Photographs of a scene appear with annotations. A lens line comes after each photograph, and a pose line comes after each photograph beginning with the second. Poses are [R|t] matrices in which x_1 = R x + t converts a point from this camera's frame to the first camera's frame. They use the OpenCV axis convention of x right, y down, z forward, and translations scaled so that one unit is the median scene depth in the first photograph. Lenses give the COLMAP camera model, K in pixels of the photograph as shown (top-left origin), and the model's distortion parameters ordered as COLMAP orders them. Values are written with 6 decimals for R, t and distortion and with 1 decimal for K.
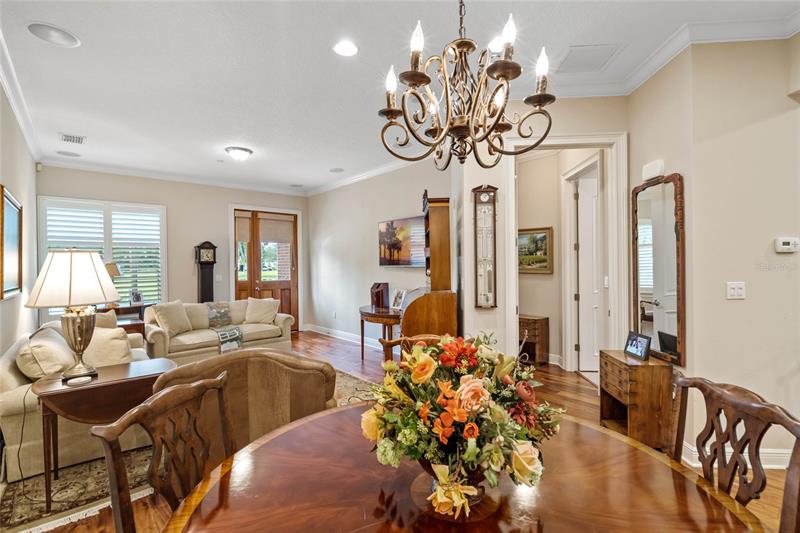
lens RADIAL K [[363.5, 0, 400.0], [0, 363.5, 266.5], [0, 0, 1]] dist [0.000451, 0.000099]
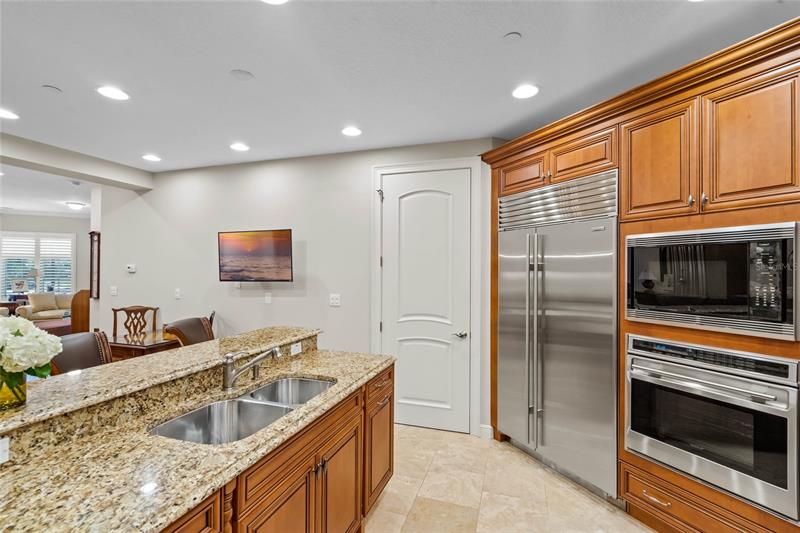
lens RADIAL K [[369.5, 0, 396.6], [0, 369.5, 272.7], [0, 0, 1]] dist [-0.000174, 0.000187]
pose [[0.965875, 0.026716, -0.257628, 1.134126], [-0.029405, 0.999546, -0.006589, -0.025228], [0.257334, 0.013940, 0.966222, -0.204101]]
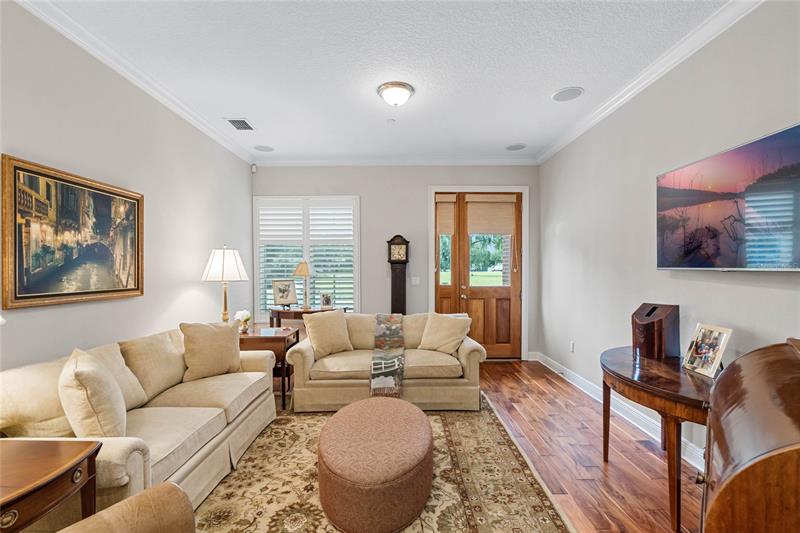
lens RADIAL K [[369.5, 0, 396.6], [0, 369.5, 272.7], [0, 0, 1]] dist [-0.000174, 0.000187]
pose [[0.751764, 0.019343, -0.659148, 0.005442], [-0.008723, 0.999774, 0.019390, -0.001943], [0.659374, -0.008827, 0.751763, 0.398288]]
